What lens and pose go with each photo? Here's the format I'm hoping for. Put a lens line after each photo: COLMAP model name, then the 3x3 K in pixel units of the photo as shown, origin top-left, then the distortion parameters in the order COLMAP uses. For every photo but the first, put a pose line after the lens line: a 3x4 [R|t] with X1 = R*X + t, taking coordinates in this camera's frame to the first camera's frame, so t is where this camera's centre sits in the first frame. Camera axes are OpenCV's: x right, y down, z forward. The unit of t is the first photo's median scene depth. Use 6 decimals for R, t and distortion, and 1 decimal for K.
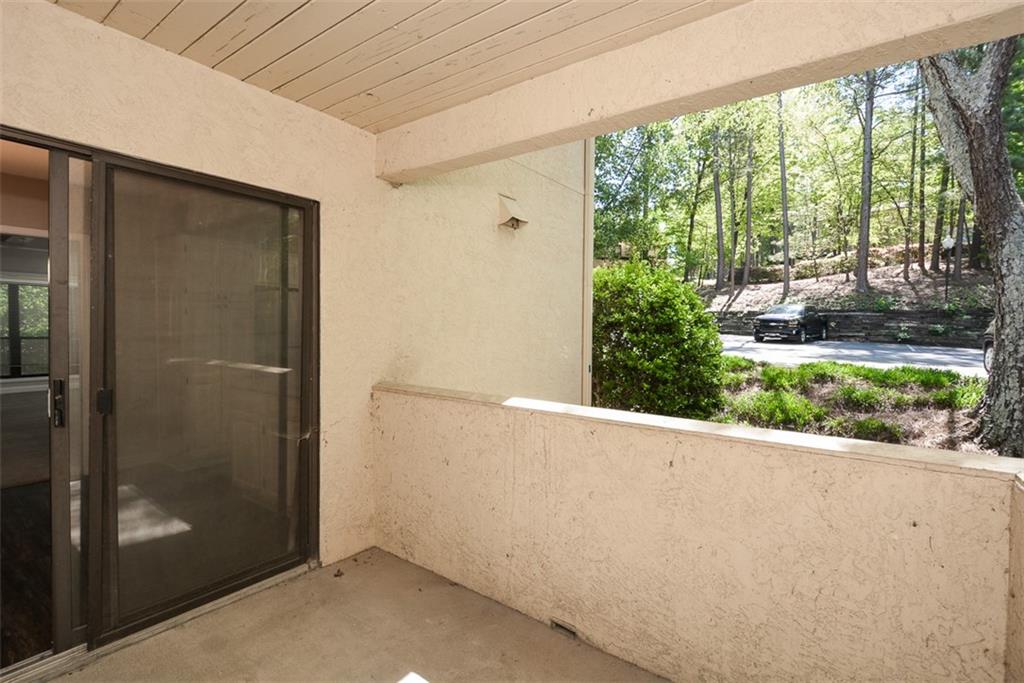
lens RADIAL K [[458.4, 0, 514.9], [0, 458.4, 340.1], [0, 0, 1]] dist [0.002773, -0.001560]
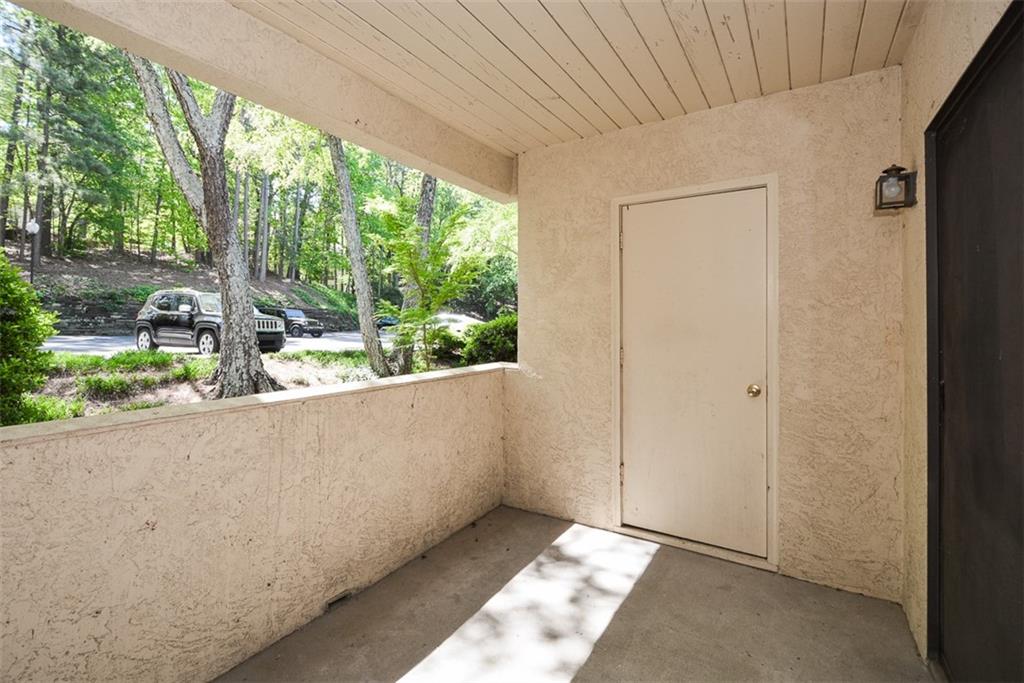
lens RADIAL K [[458.4, 0, 513.3], [0, 458.4, 321.8], [0, 0, 1]] dist [0.002773, -0.001560]
pose [[-0.053936, -0.013621, 0.998452, -0.850629], [0.027897, 0.999496, 0.015142, -0.004191], [-0.998155, 0.028670, -0.053528, 0.583764]]
